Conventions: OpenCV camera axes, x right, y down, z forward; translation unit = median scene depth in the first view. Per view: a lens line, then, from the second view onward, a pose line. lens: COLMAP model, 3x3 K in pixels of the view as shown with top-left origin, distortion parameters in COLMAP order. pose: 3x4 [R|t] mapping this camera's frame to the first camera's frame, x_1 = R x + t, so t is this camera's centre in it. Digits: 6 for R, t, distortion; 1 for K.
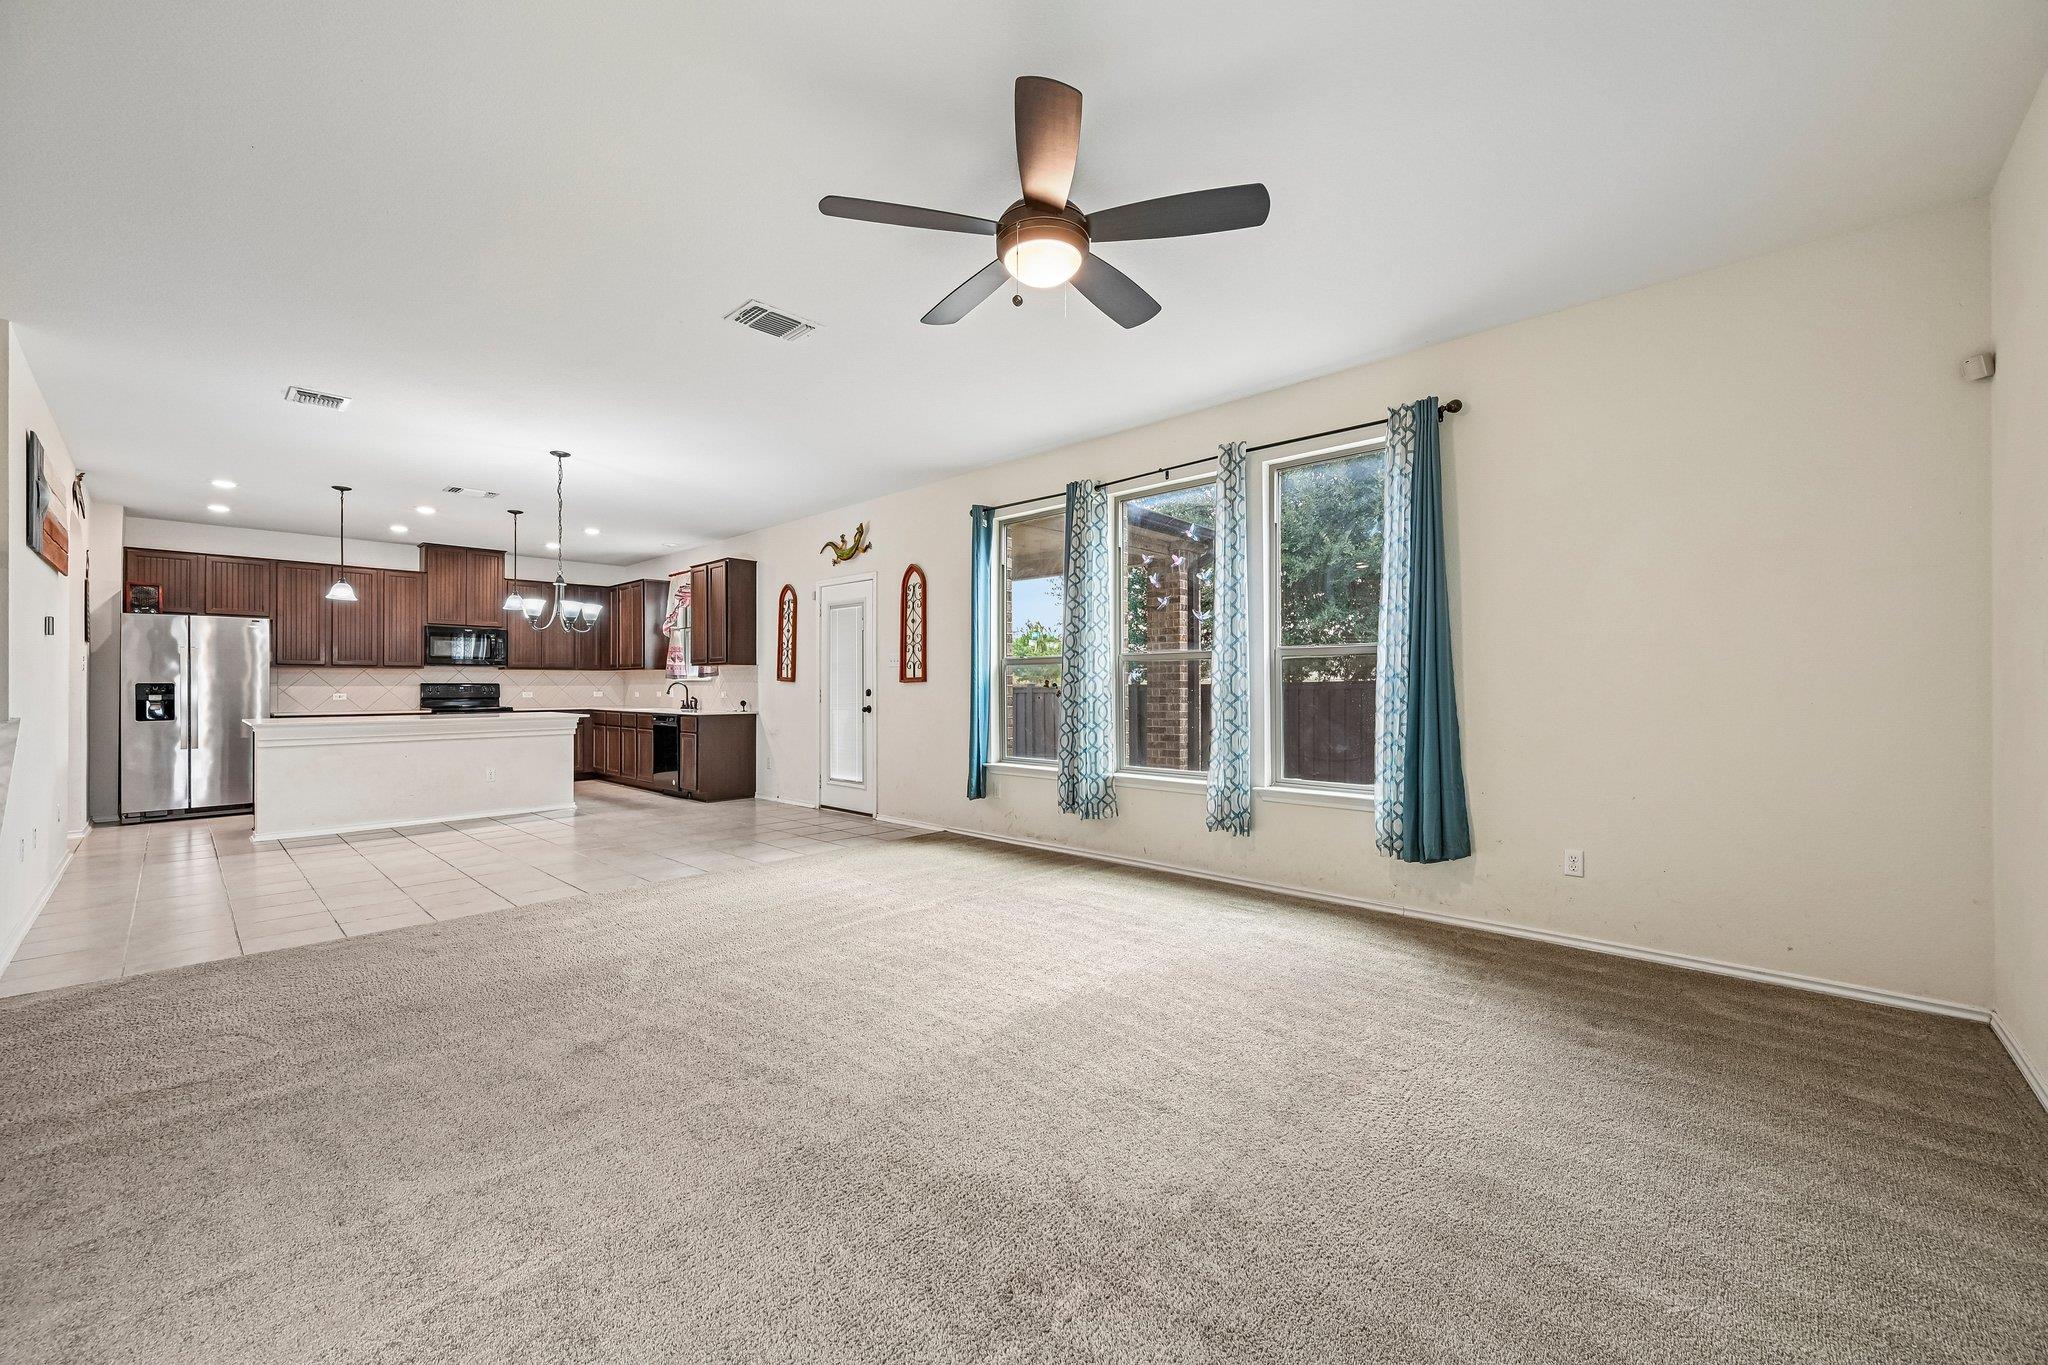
lens RADIAL K [[801.7, 0, 1032.7], [0, 801.7, 677.0], [0, 0, 1]] dist [-0.002155, 0.000982]
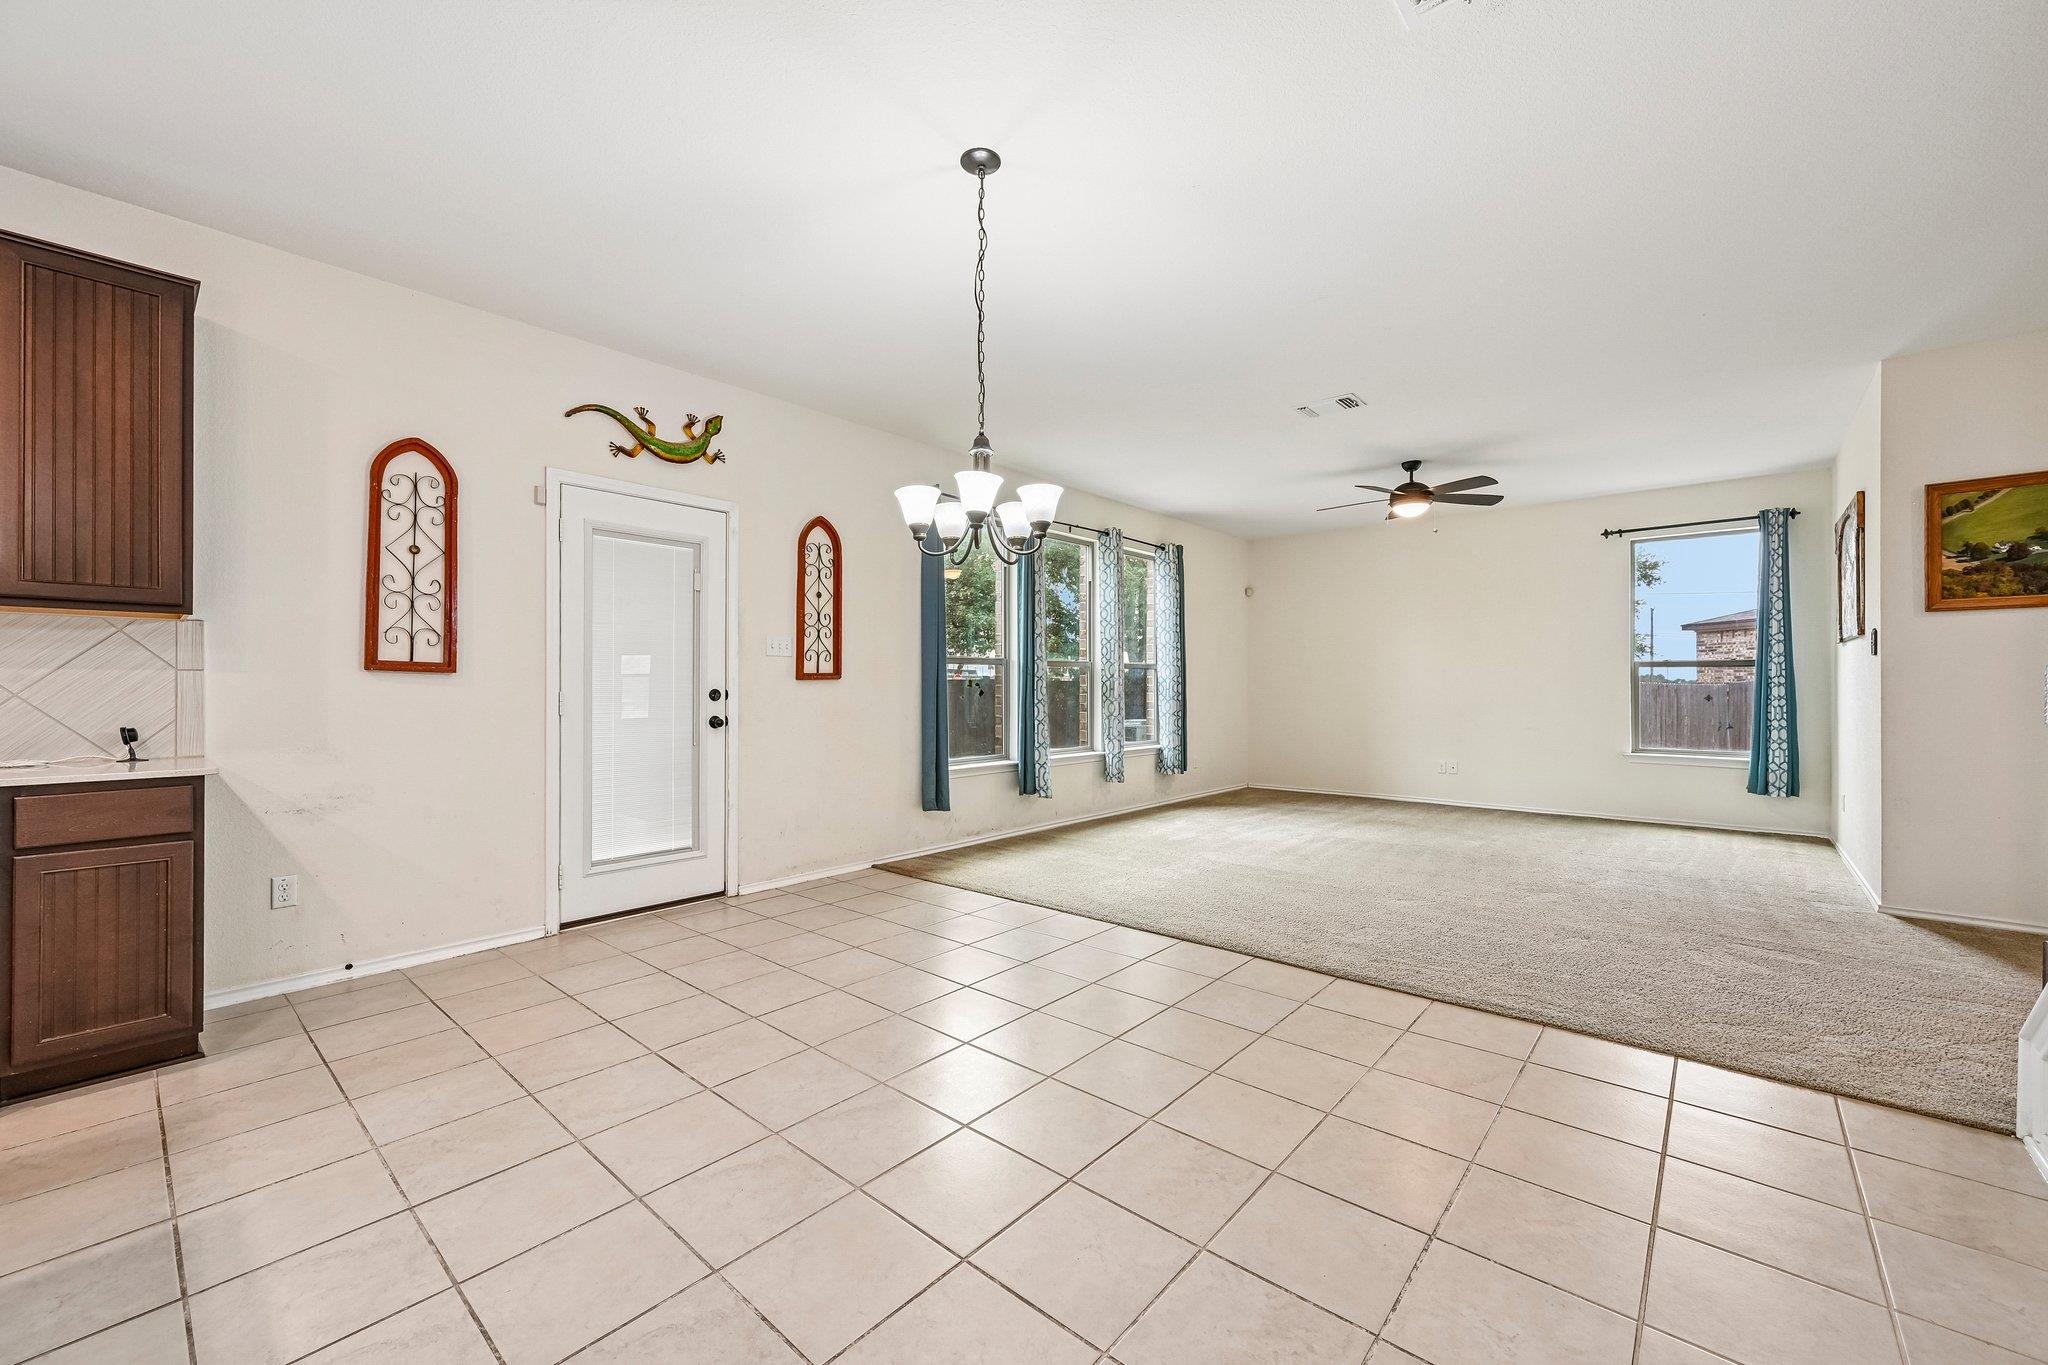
lens RADIAL K [[801.7, 0, 1019.2], [0, 801.7, 686.8], [0, 0, 1]] dist [-0.002155, 0.000982]
pose [[-0.026766, 0.005694, 0.999626, -0.789132], [-0.007096, 0.999958, -0.005886, 0.014096], [-0.999617, -0.007251, -0.026724, 0.756209]]
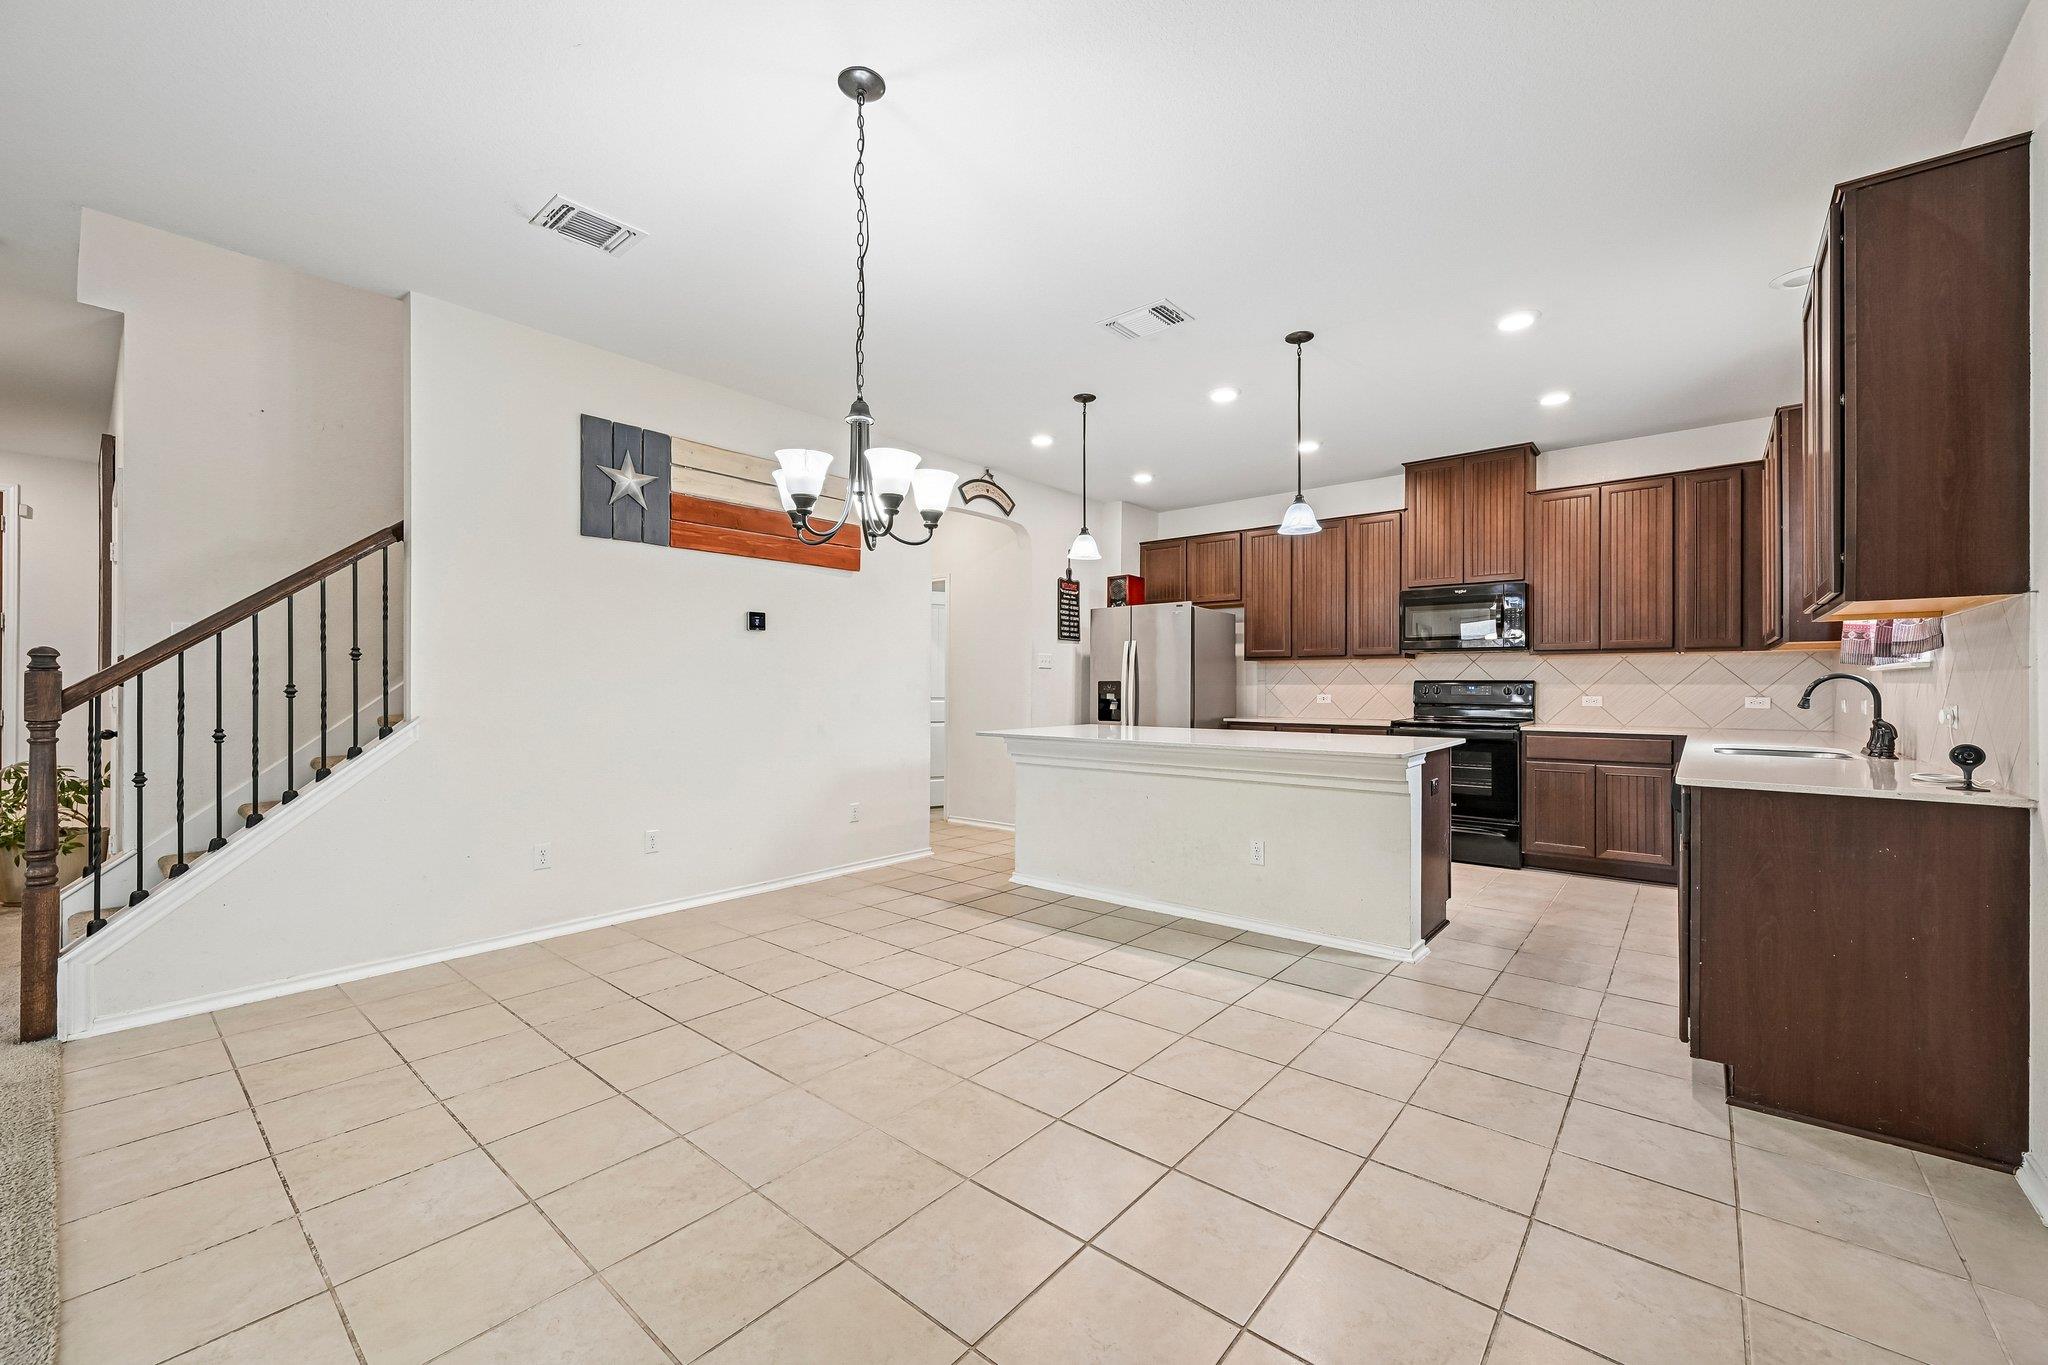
lens RADIAL K [[801.7, 0, 1025.5], [0, 801.7, 683.1], [0, 0, 1]] dist [-0.002155, 0.000982]
pose [[0.048048, -0.000438, -0.998845, -0.154060], [0.008658, 0.999963, -0.000022, 0.009020], [0.998808, -0.008647, 0.048050, 0.809987]]
